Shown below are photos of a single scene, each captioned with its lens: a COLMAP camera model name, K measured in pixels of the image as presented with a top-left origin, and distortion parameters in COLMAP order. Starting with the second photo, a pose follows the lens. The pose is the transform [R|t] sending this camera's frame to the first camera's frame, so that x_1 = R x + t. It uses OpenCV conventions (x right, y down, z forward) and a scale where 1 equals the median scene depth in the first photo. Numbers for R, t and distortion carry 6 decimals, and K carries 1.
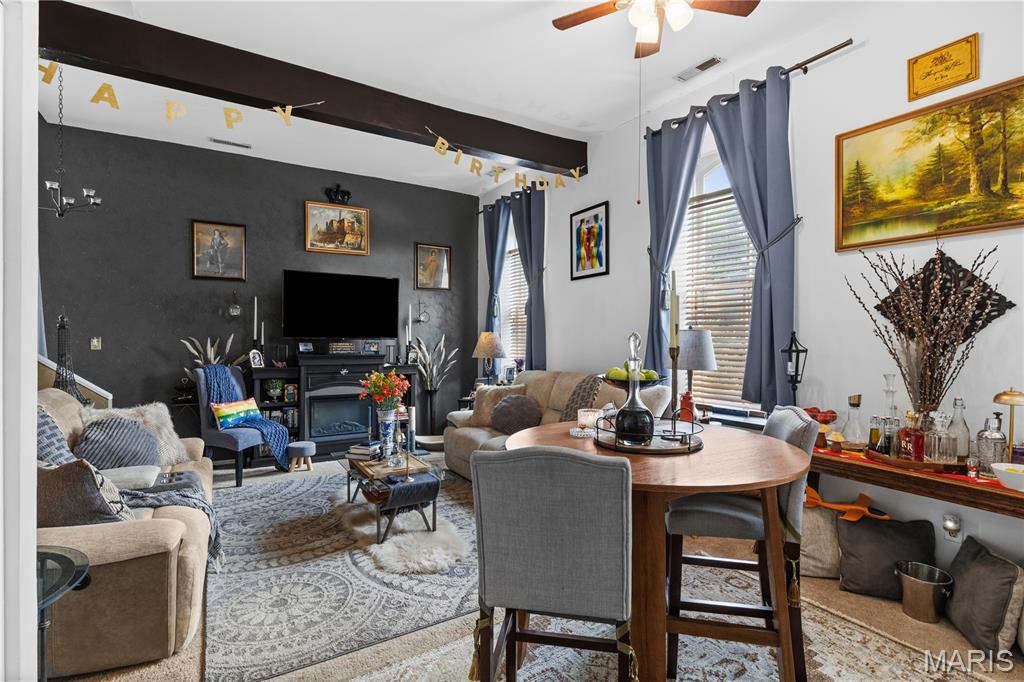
lens RADIAL K [[485.6, 0, 514.5], [0, 485.6, 339.1], [0, 0, 1]] dist [-0.001805, -0.000761]
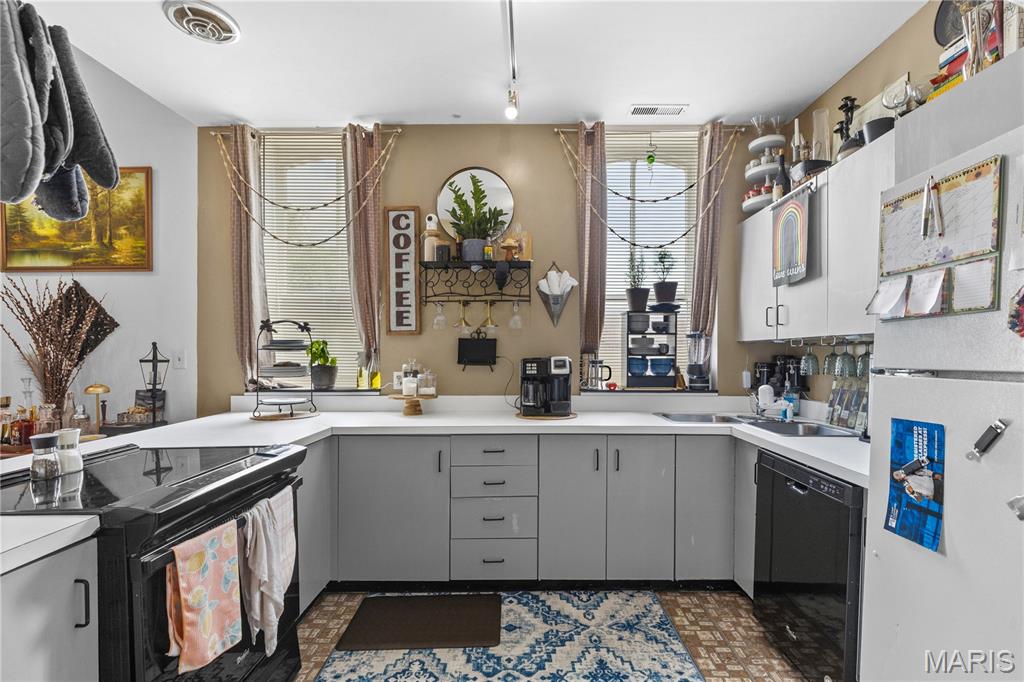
lens RADIAL K [[472.2, 0, 510.6], [0, 472.2, 356.4], [0, 0, 1]] dist [0.002697, -0.002523]
pose [[0.544190, -0.008873, 0.838915, 0.251790], [0.006218, 0.999959, 0.006542, 0.010372], [-0.838939, 0.001656, 0.544223, -0.379067]]
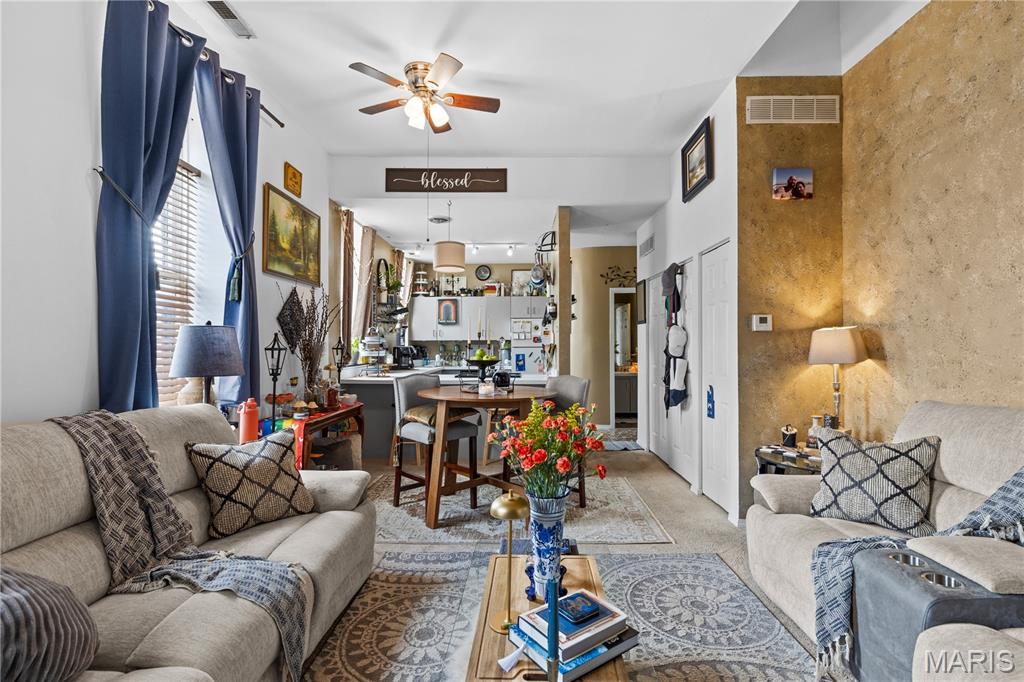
lens RADIAL K [[472.2, 0, 520.9], [0, 472.2, 344.8], [0, 0, 1]] dist [0.002697, -0.002523]
pose [[-0.845905, -0.000547, 0.533334, -0.383305], [0.001183, 0.999995, 0.002902, 0.007502], [-0.533333, 0.003086, -0.845900, 1.111739]]
